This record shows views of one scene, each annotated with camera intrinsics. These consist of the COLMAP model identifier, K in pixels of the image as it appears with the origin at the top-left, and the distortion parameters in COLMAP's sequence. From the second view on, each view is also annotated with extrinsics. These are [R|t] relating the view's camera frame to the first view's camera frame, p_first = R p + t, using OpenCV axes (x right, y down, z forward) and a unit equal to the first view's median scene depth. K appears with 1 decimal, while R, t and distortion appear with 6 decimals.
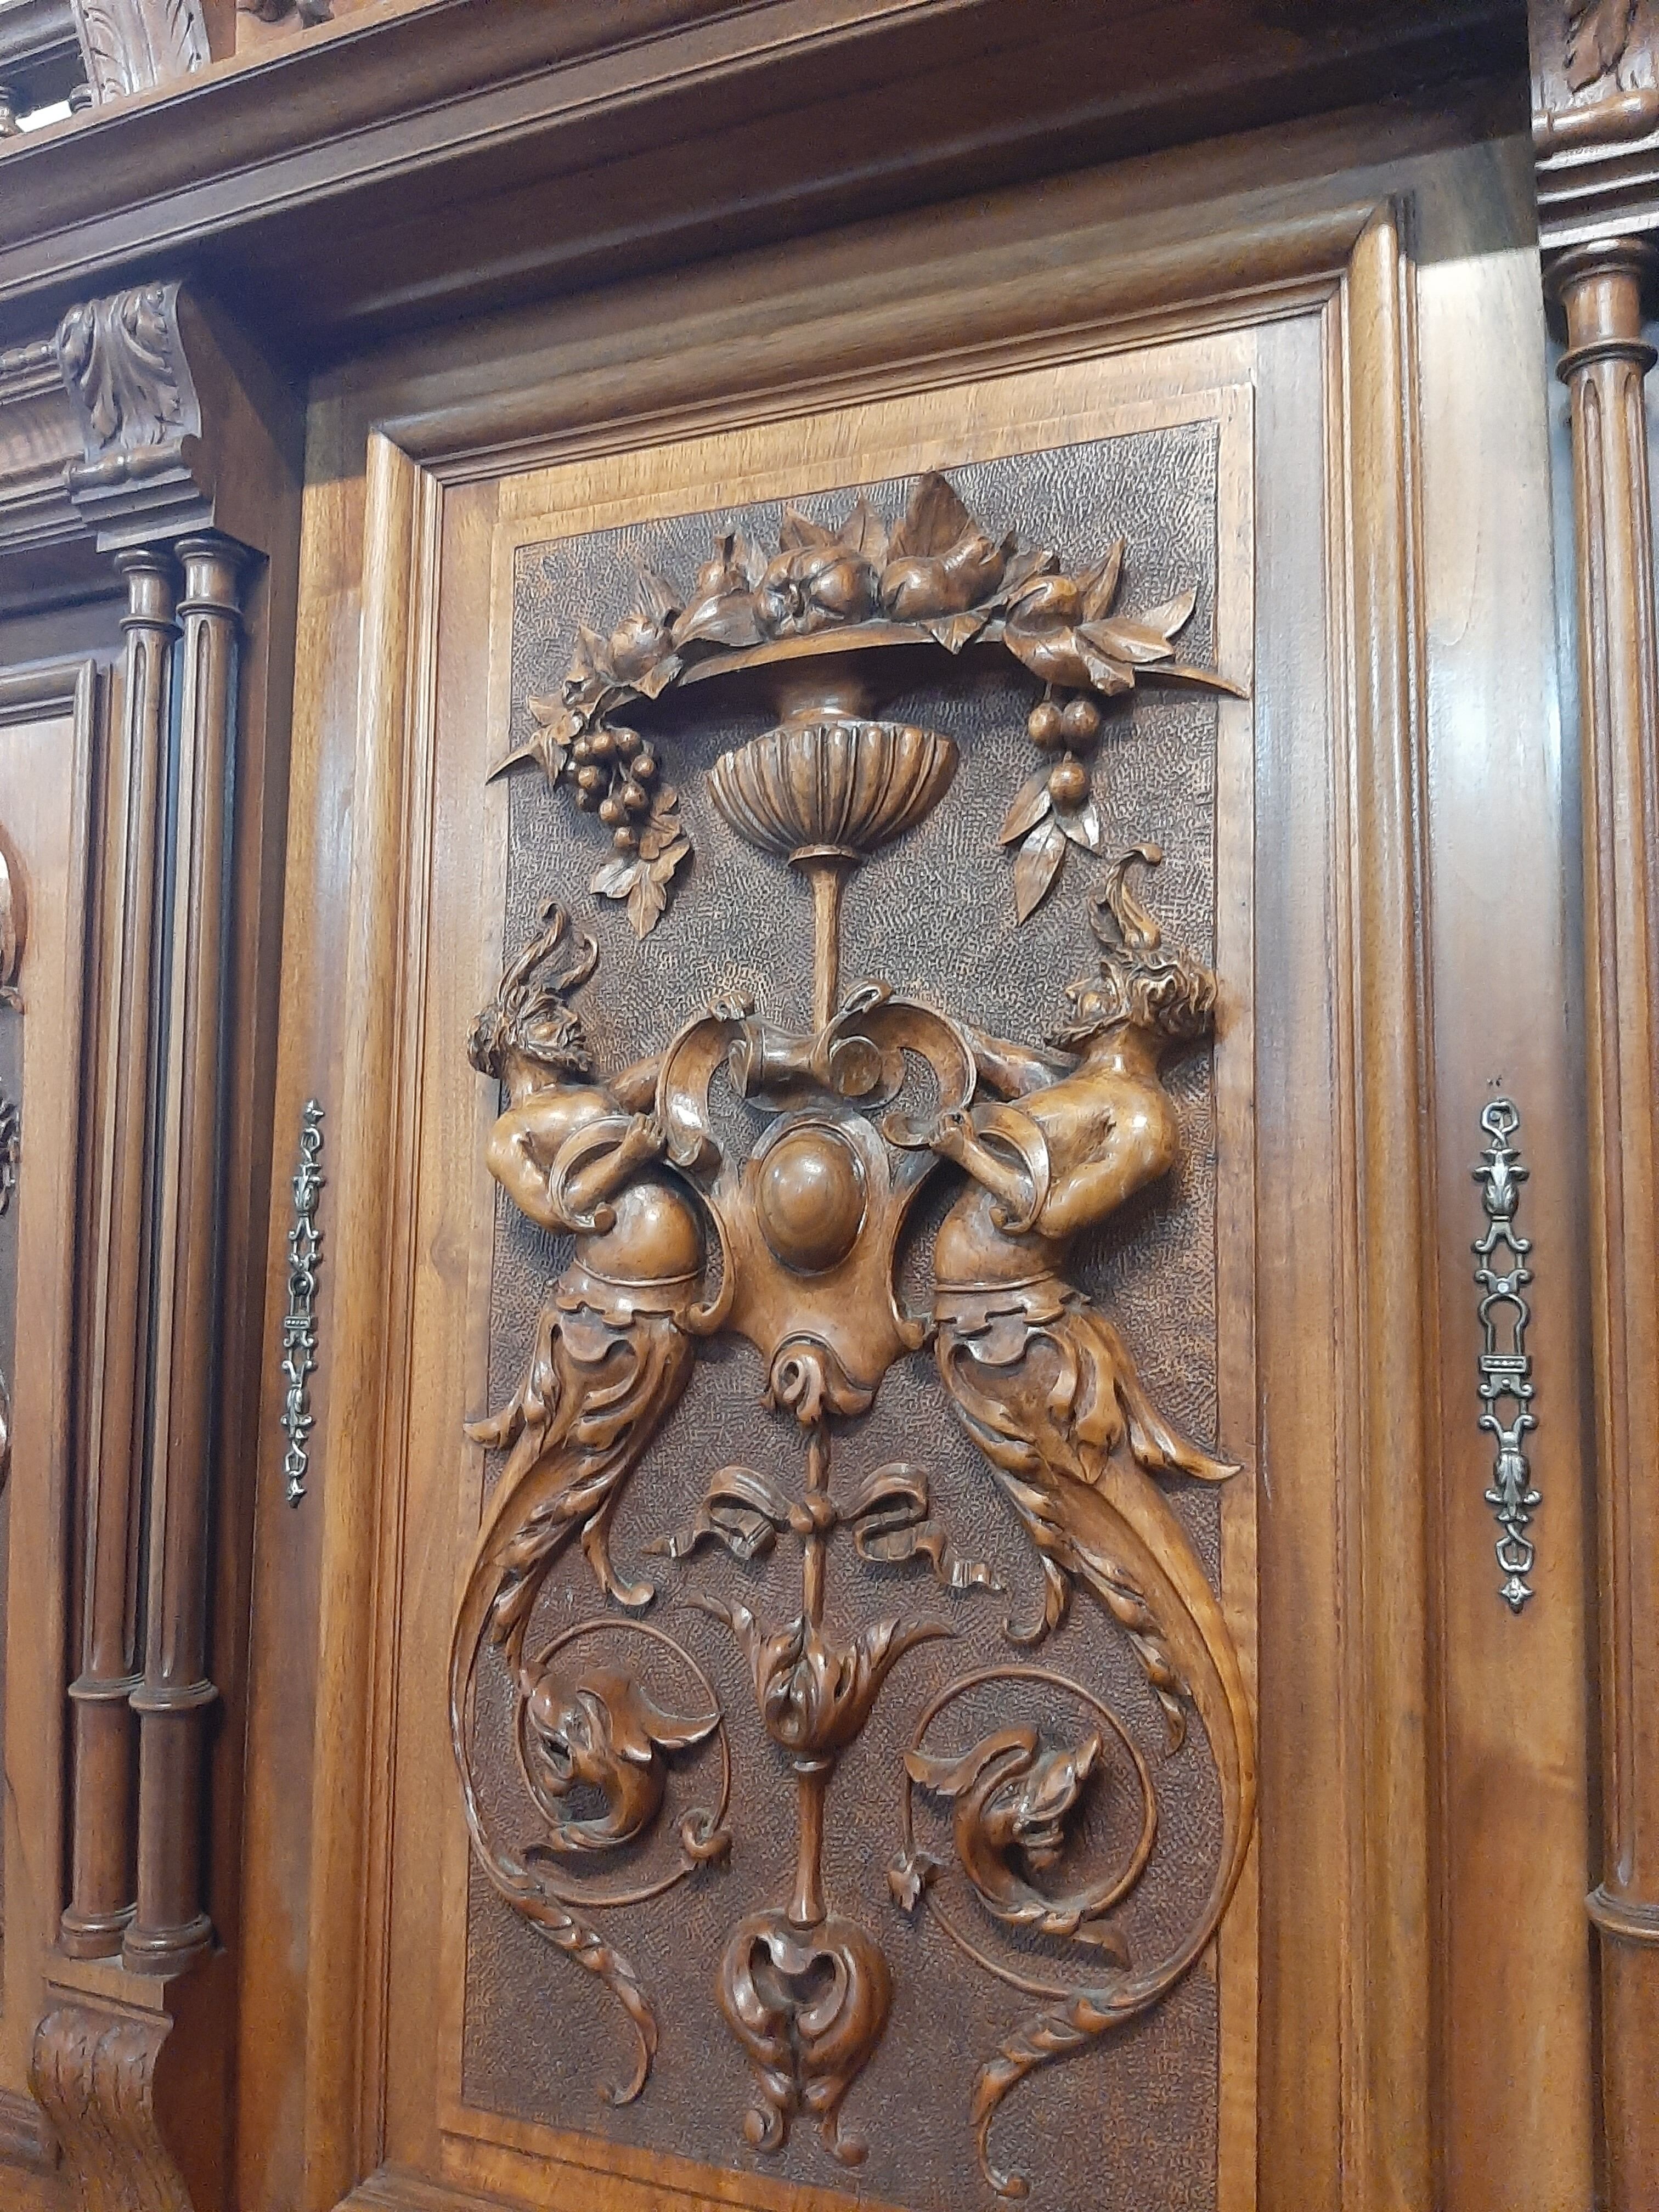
lens RADIAL K [[1806.4, 0, 782.2], [0, 1806.4, 1113.8], [0, 0, 1]] dist [0.054270, -0.126660]
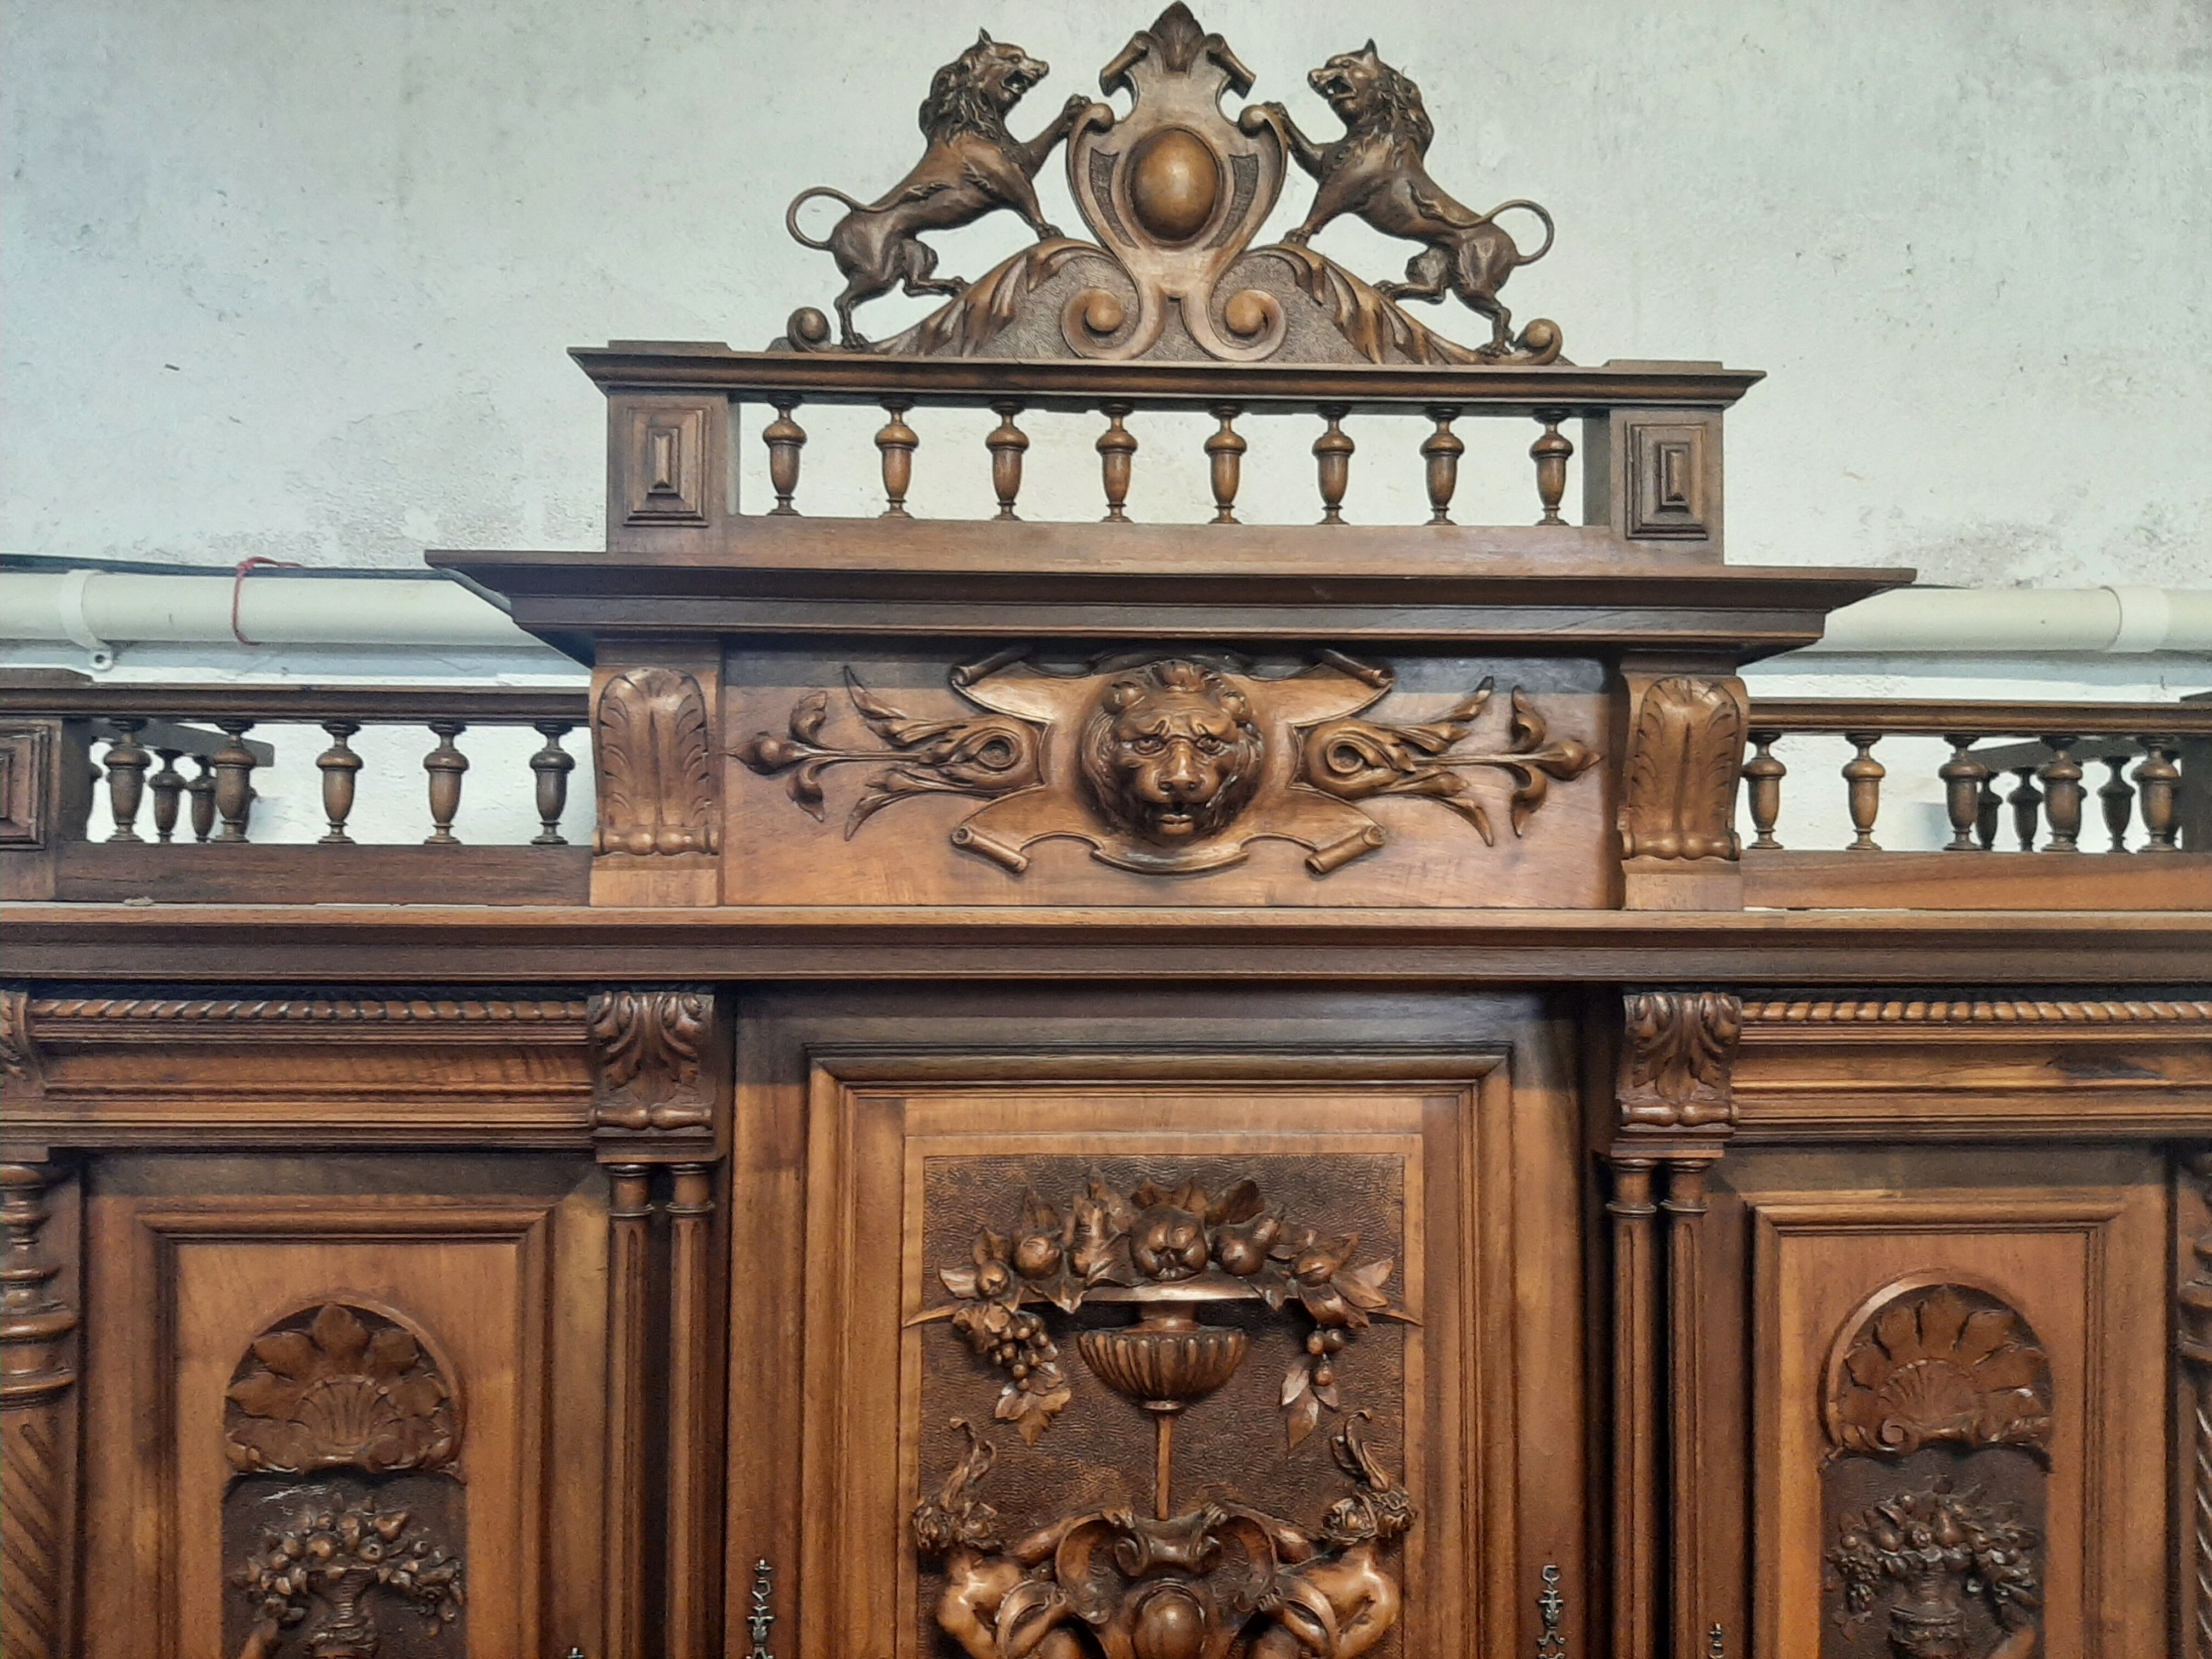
lens RADIAL K [[1806.4, 0, 1106.0], [0, 1806.4, 829.5], [0, 0, 1]] dist [0.054270, -0.126660]
pose [[0.876820, 0.006933, 0.480769, -0.786748], [-0.036587, 0.997959, 0.052335, -0.721905], [-0.479425, -0.063478, 0.875284, -0.330869]]
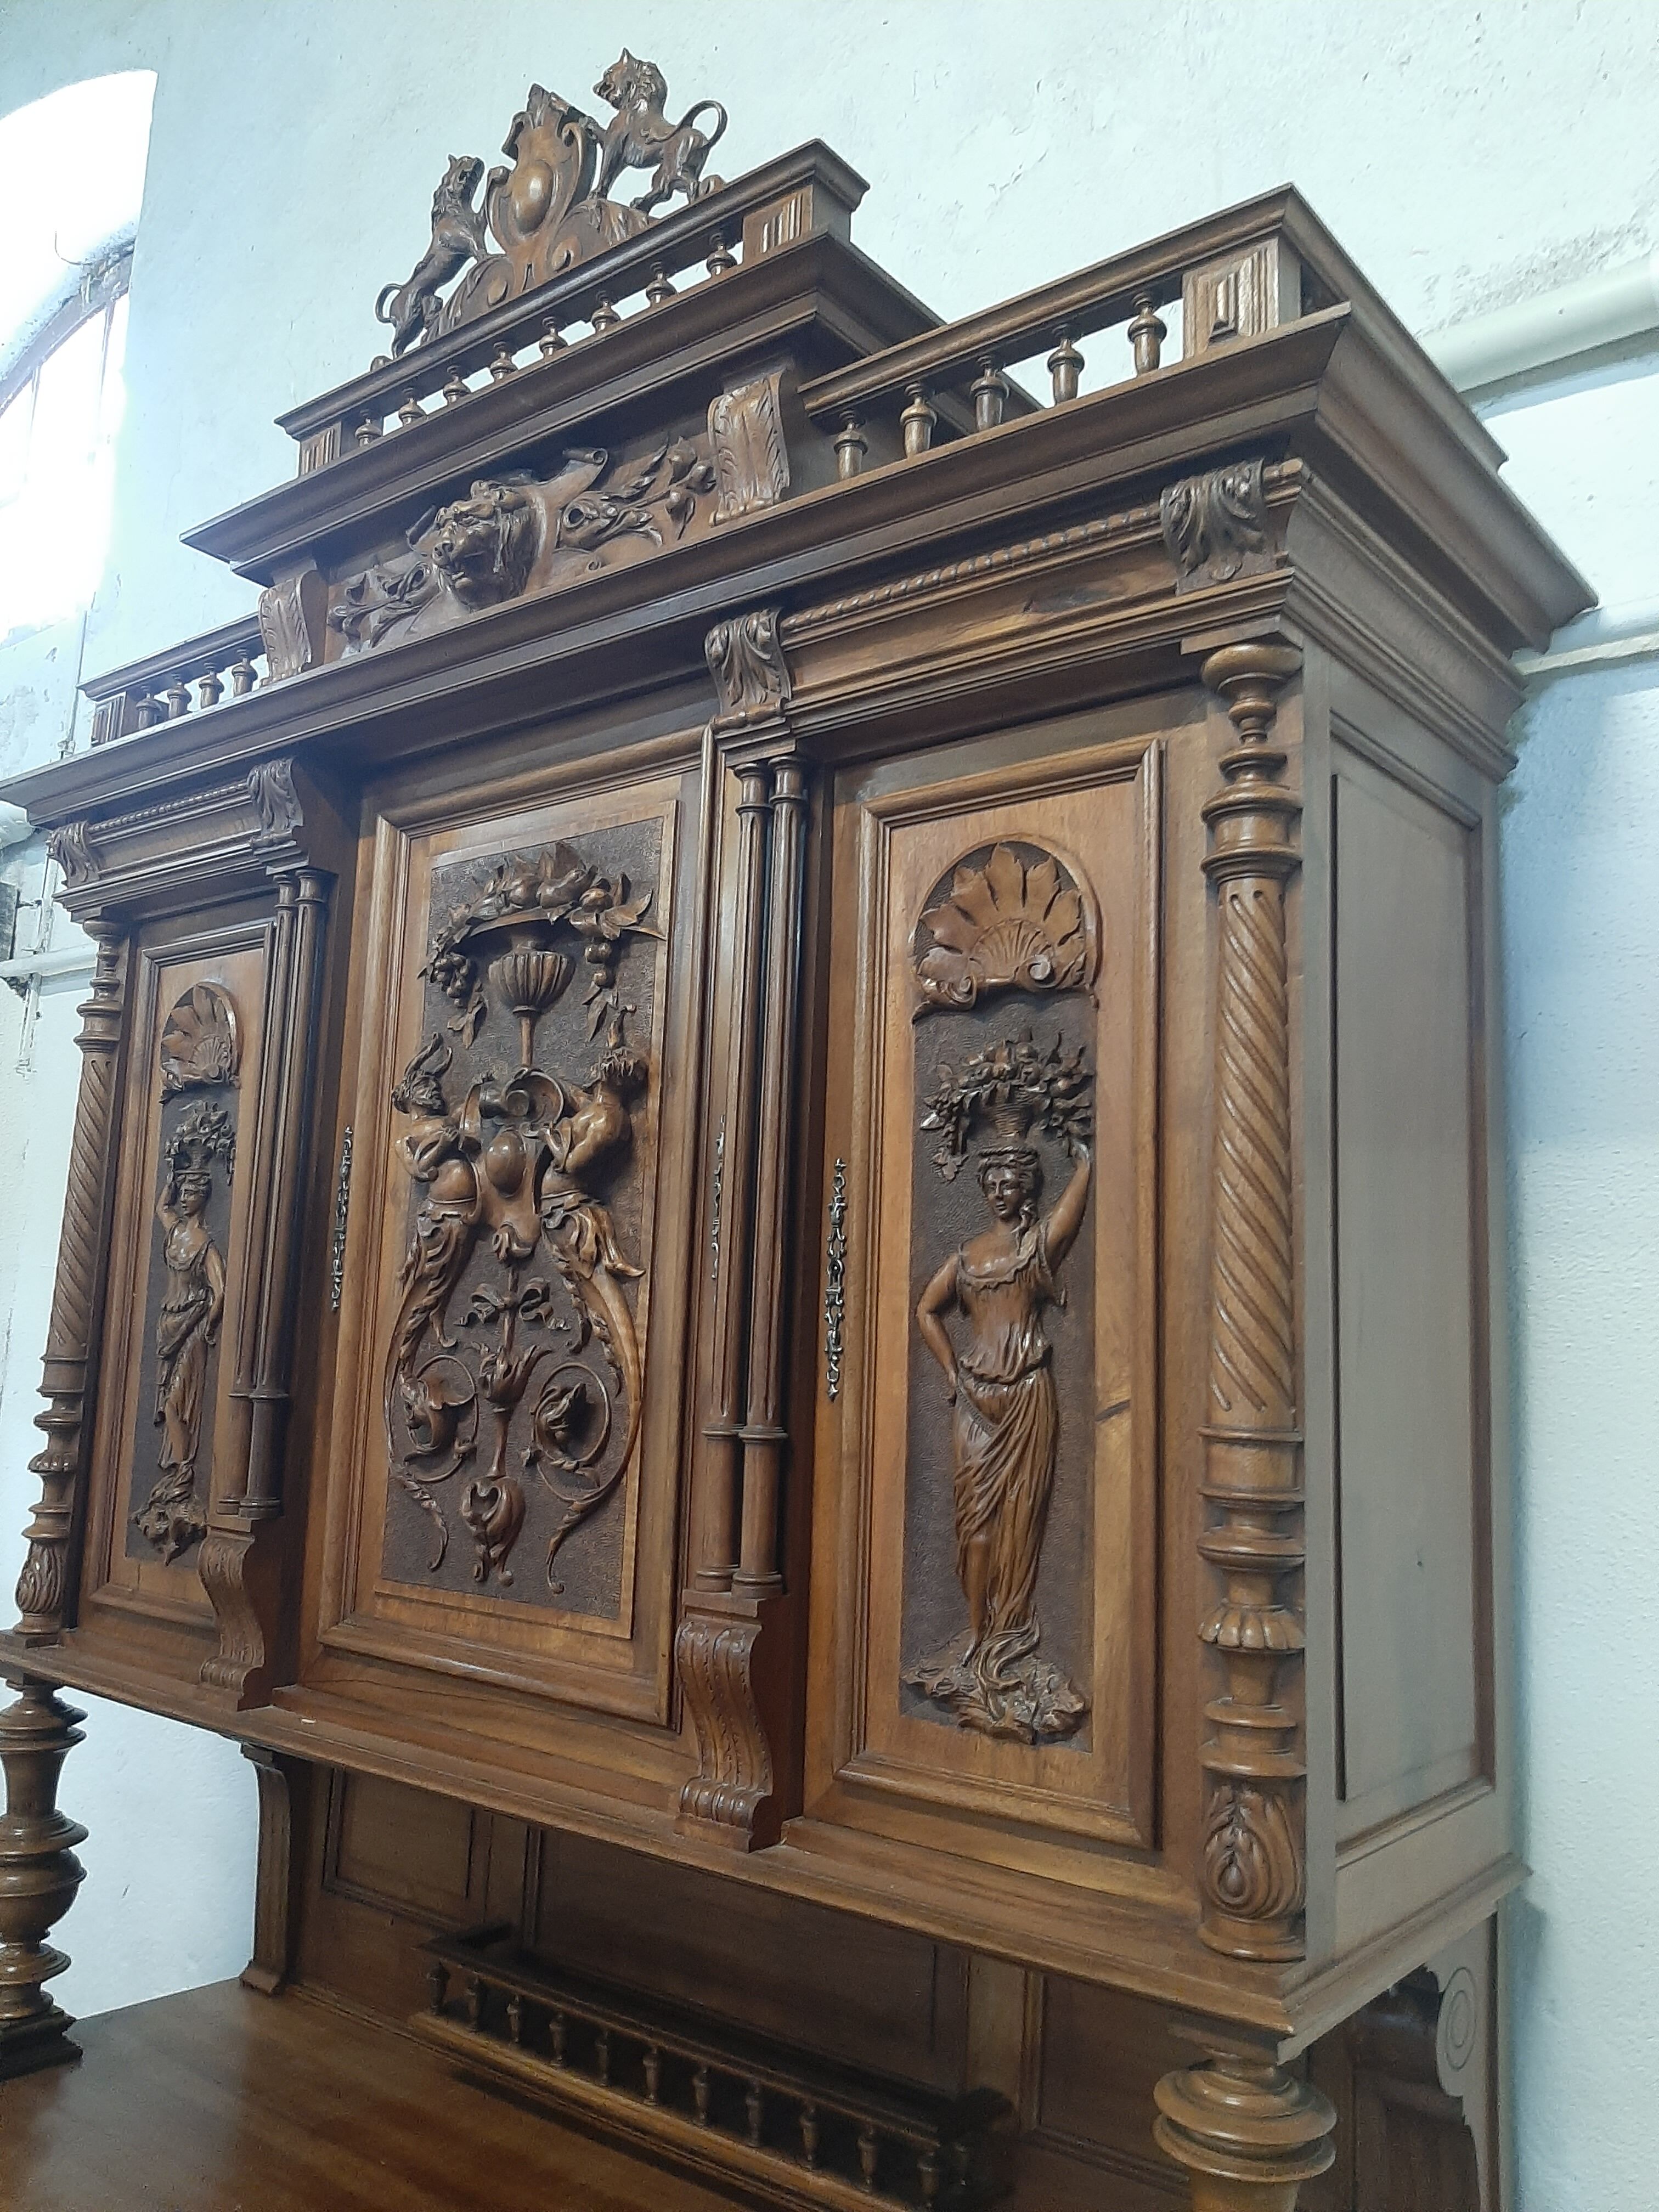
lens RADIAL K [[1720.1, 0, 829.5], [0, 1720.1, 1106.0], [0, 0, 1]] dist [0.051180, -0.093545]
pose [[0.971578, -0.014297, -0.236288, 0.889487], [0.002258, 0.998689, -0.051143, 0.085243], [0.236709, 0.049155, 0.970336, -0.971445]]
